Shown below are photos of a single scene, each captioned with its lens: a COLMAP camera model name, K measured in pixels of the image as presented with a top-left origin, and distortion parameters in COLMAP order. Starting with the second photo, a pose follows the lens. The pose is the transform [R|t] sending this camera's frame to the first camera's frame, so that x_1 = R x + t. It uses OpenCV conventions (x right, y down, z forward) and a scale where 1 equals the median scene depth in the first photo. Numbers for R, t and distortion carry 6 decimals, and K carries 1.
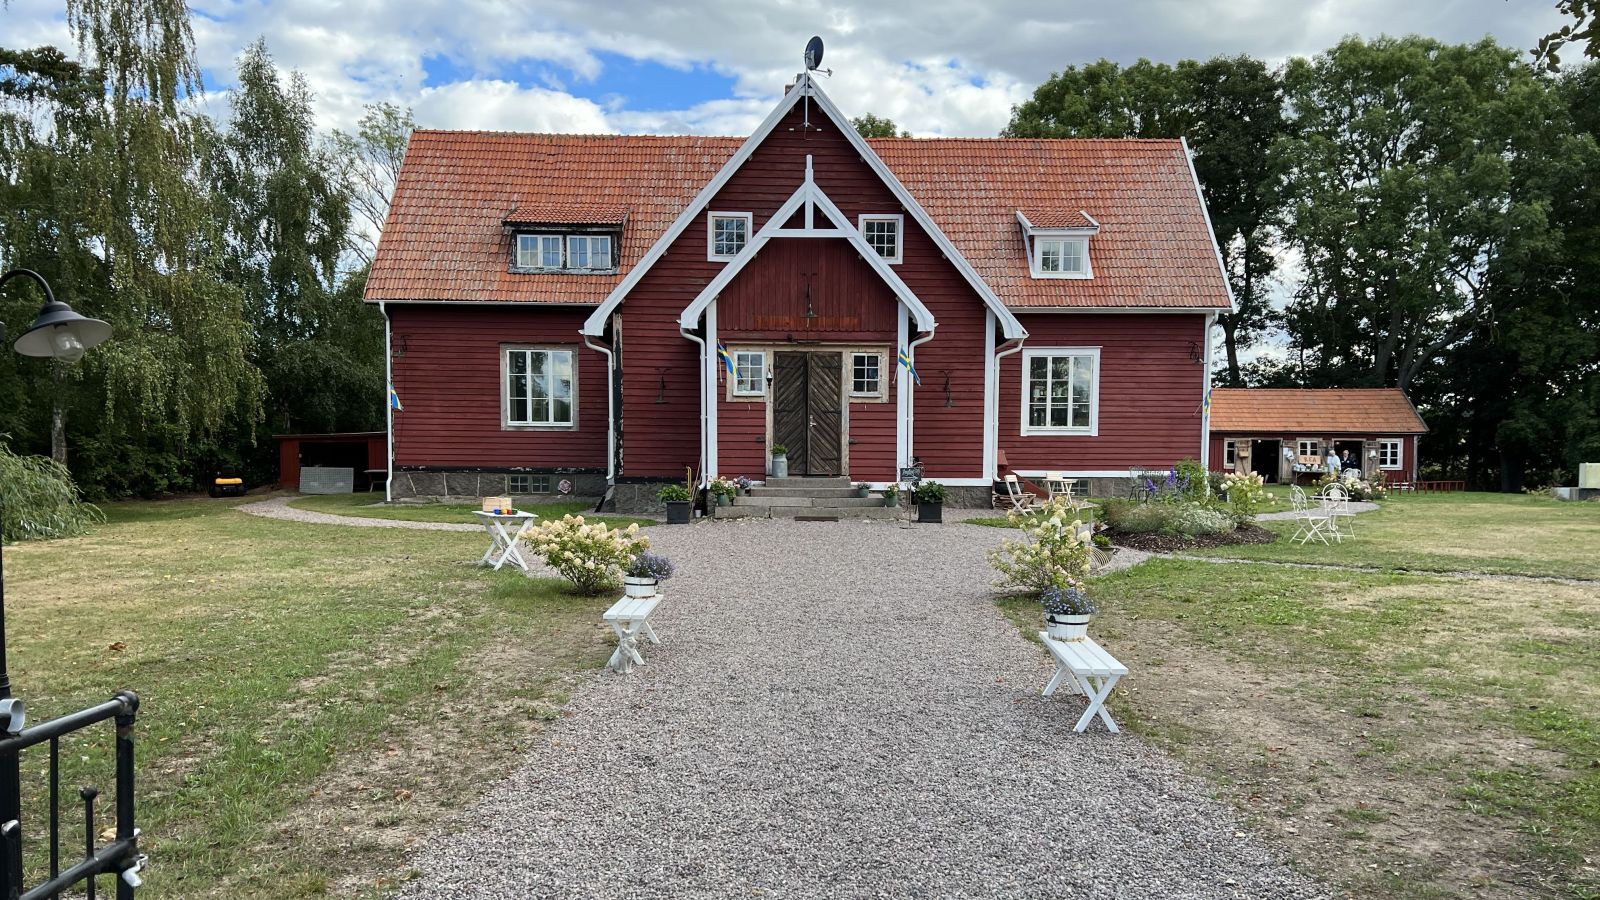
lens RADIAL K [[1217.2, 0, 809.7], [0, 1217.2, 498.6], [0, 0, 1]] dist [0.009120, 0.001827]
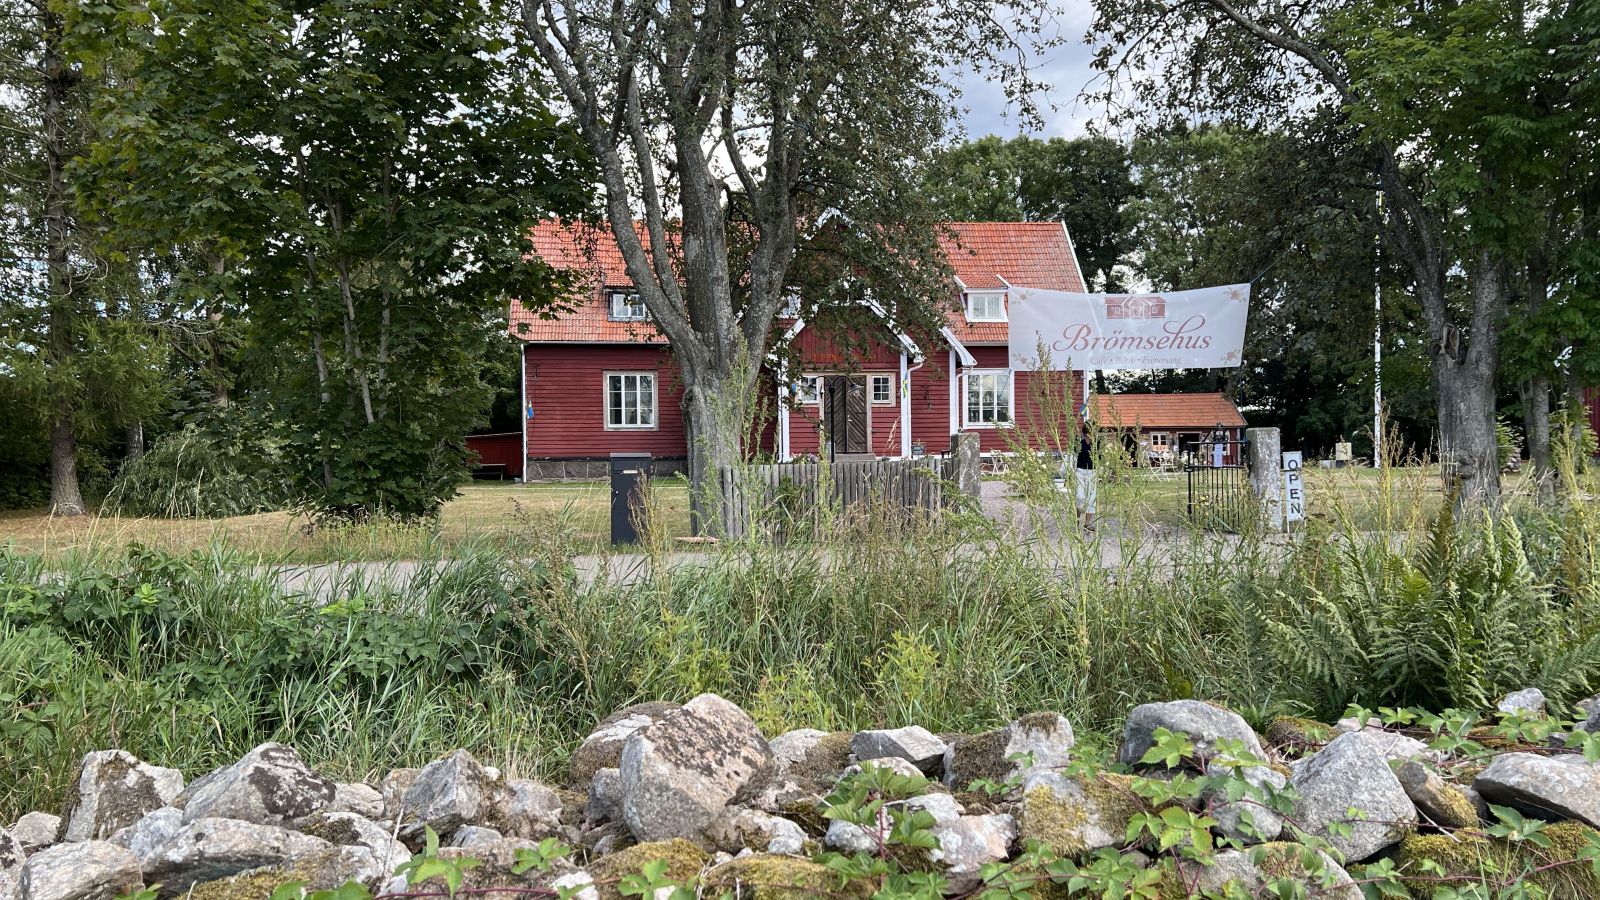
lens RADIAL K [[1217.2, 0, 799.1], [0, 1217.2, 448.0], [0, 0, 1]] dist [0.009120, 0.001827]
pose [[0.995520, -0.017475, 0.092926, -0.157683], [0.022066, 0.998574, -0.048603, 0.037583], [-0.091944, 0.050436, 0.994486, -0.430078]]
